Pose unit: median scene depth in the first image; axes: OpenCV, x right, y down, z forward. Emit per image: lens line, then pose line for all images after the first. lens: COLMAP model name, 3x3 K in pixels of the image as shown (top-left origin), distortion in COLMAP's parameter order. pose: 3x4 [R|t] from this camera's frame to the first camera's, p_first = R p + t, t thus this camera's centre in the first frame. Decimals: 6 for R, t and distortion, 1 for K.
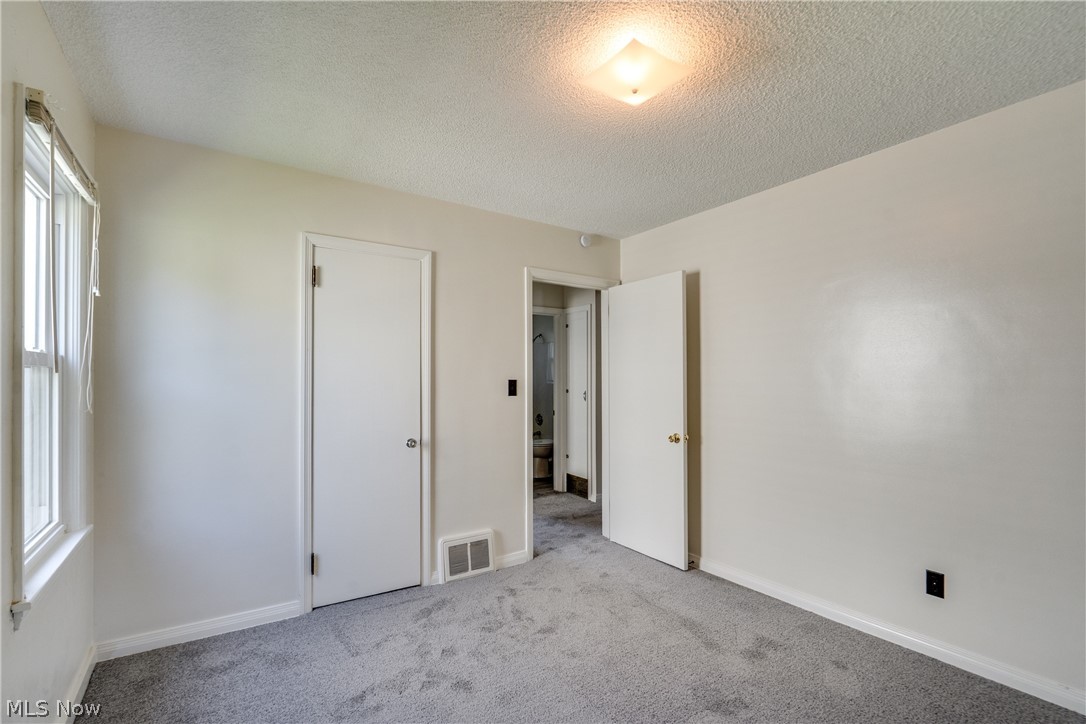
lens RADIAL K [[496.3, 0, 543.1], [0, 496.3, 371.9], [0, 0, 1]] dist [-0.012838, 0.002730]
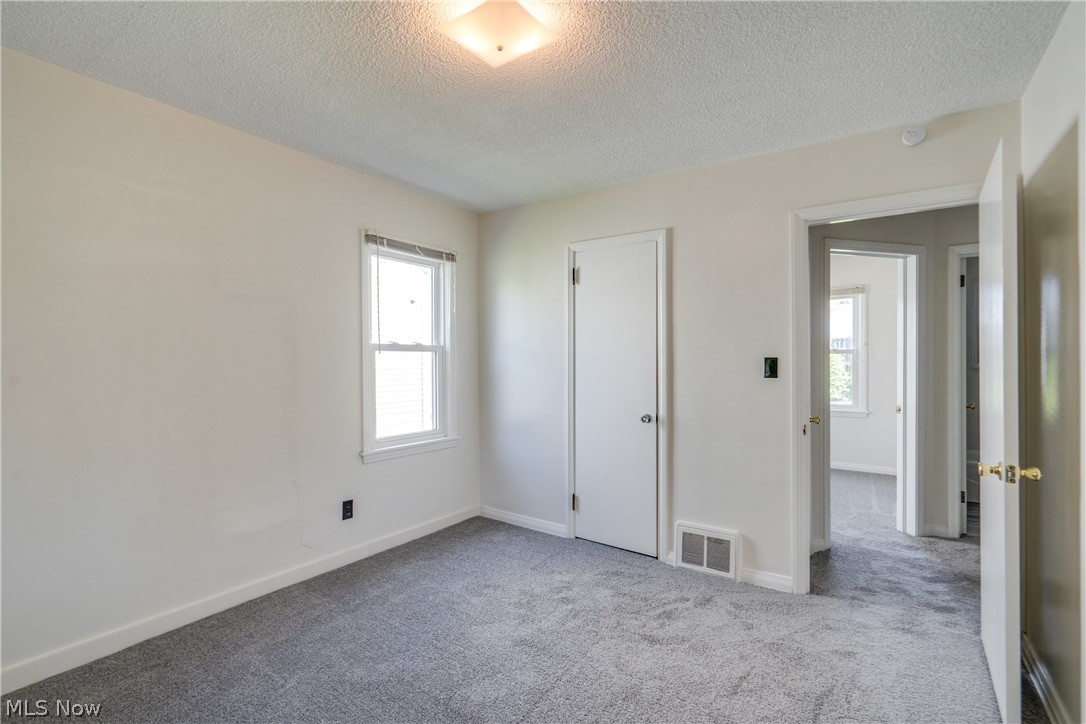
lens RADIAL K [[496.3, 0, 546.3], [0, 496.3, 362.8], [0, 0, 1]] dist [-0.012838, 0.002730]
pose [[0.358342, 0.000736, -0.933590, 0.622350], [0.009118, 0.999949, 0.004288, 0.019959], [0.933546, -0.010050, 0.358317, 0.420835]]
